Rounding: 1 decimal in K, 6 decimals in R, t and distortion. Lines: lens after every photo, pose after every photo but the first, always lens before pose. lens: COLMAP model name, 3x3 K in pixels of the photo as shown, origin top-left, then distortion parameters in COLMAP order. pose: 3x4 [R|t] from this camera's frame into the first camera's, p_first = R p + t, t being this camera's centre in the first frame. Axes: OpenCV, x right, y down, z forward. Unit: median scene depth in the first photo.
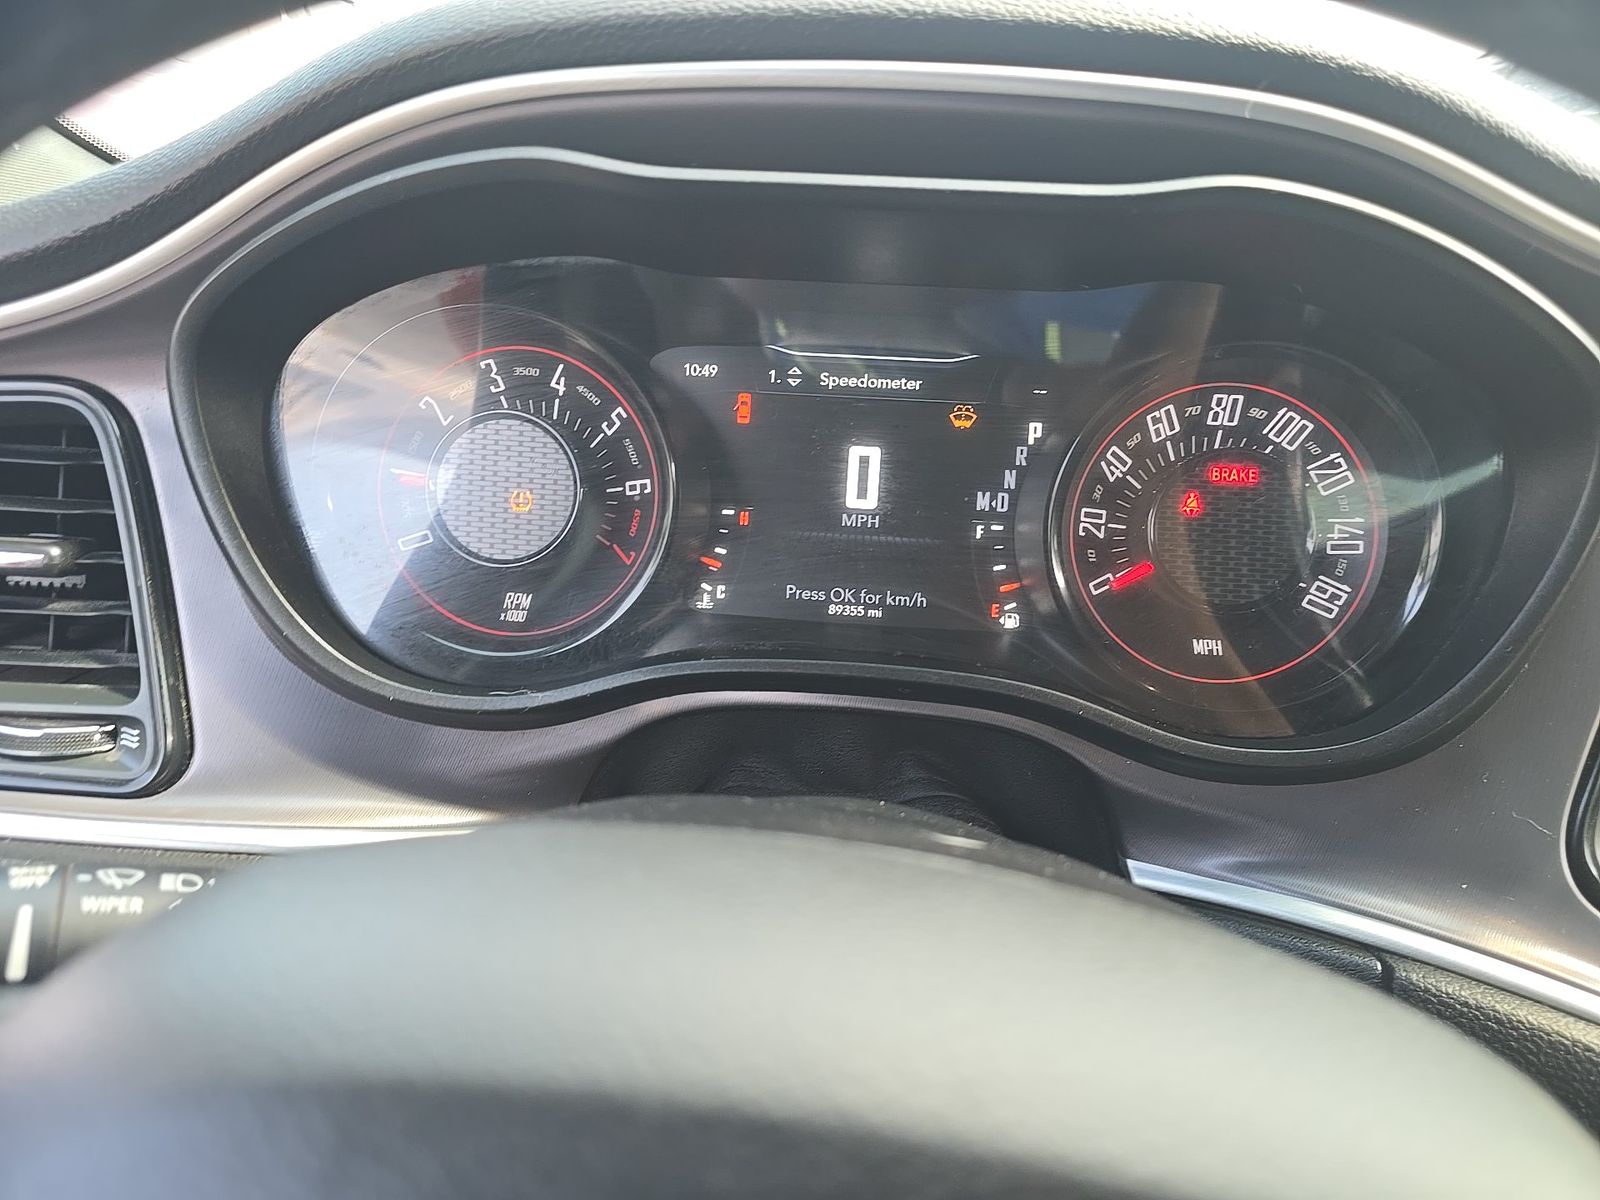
lens RADIAL K [[1094.4, 0, 791.1], [0, 1094.4, 606.5], [0, 0, 1]] dist [0.054862, -0.057638]
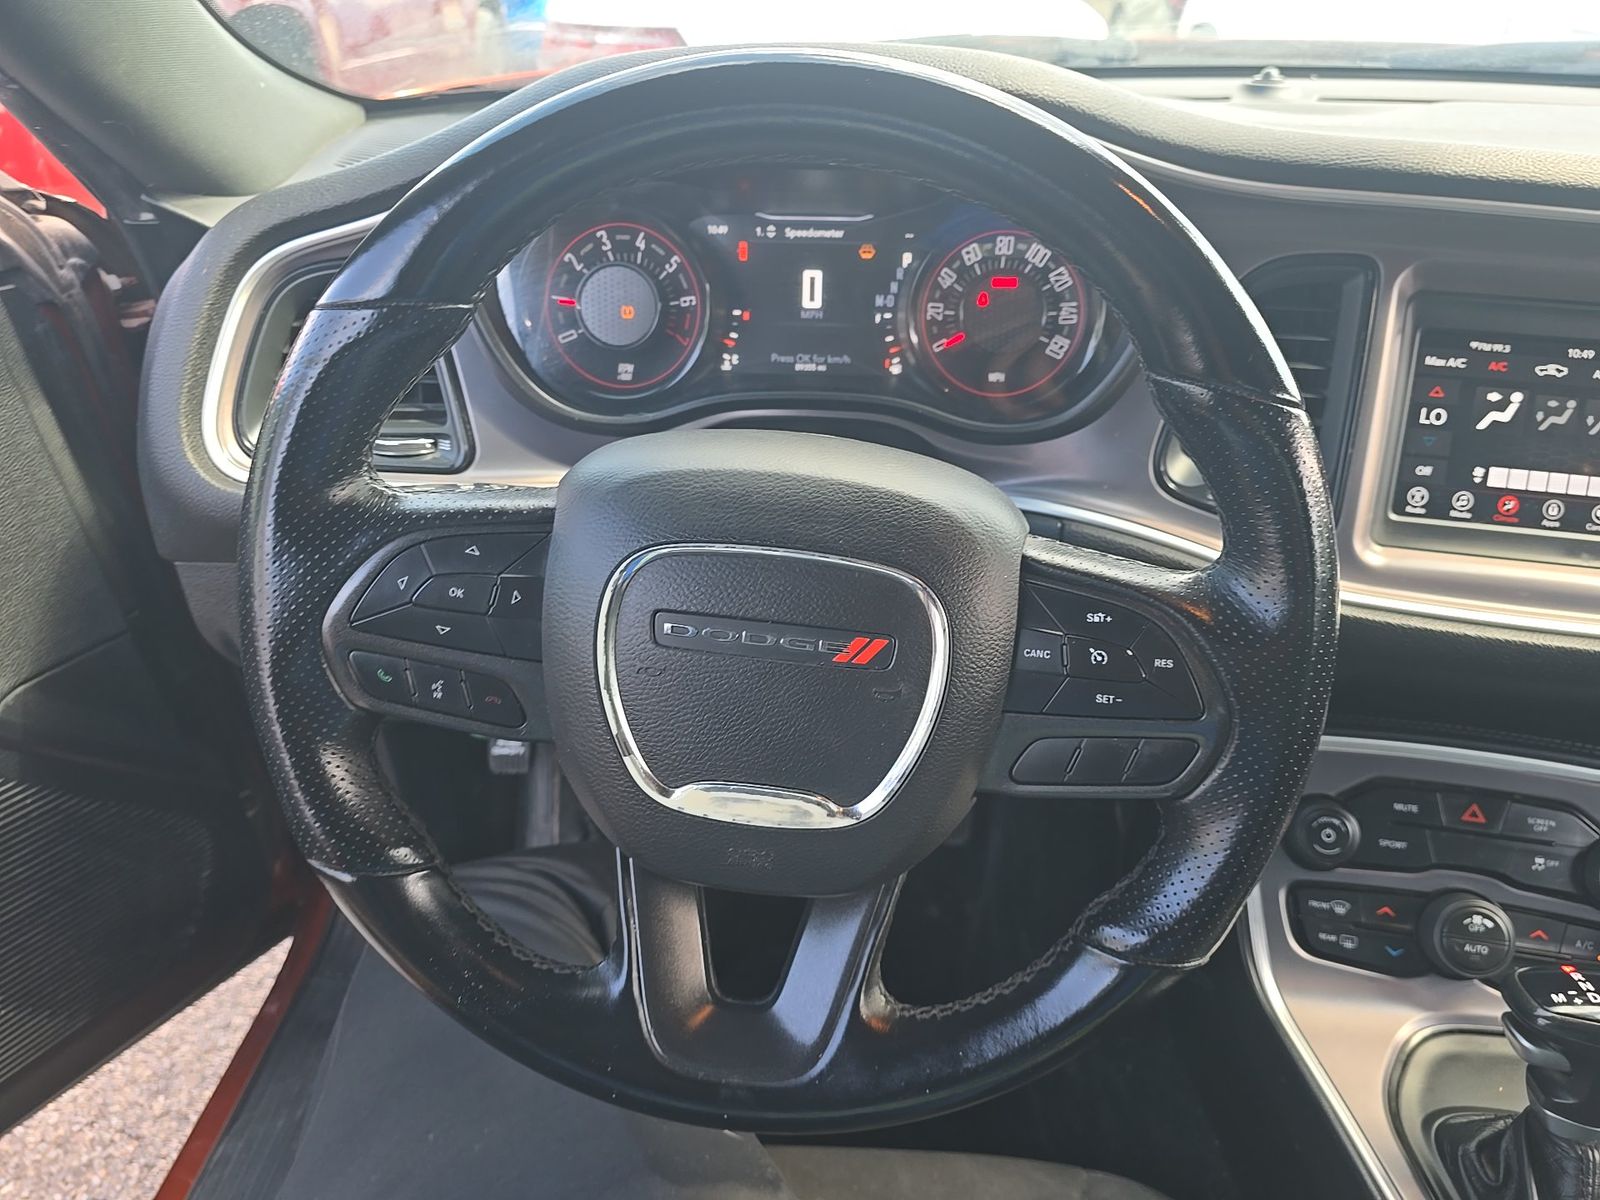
lens RADIAL K [[1094.4, 0, 791.1], [0, 1094.4, 606.5], [0, 0, 1]] dist [0.054862, -0.057638]
pose [[0.998922, -0.044737, 0.012399, -0.014048], [0.041437, 0.979661, 0.196332, 0.035725], [-0.020930, -0.195607, 0.980459, -0.875508]]
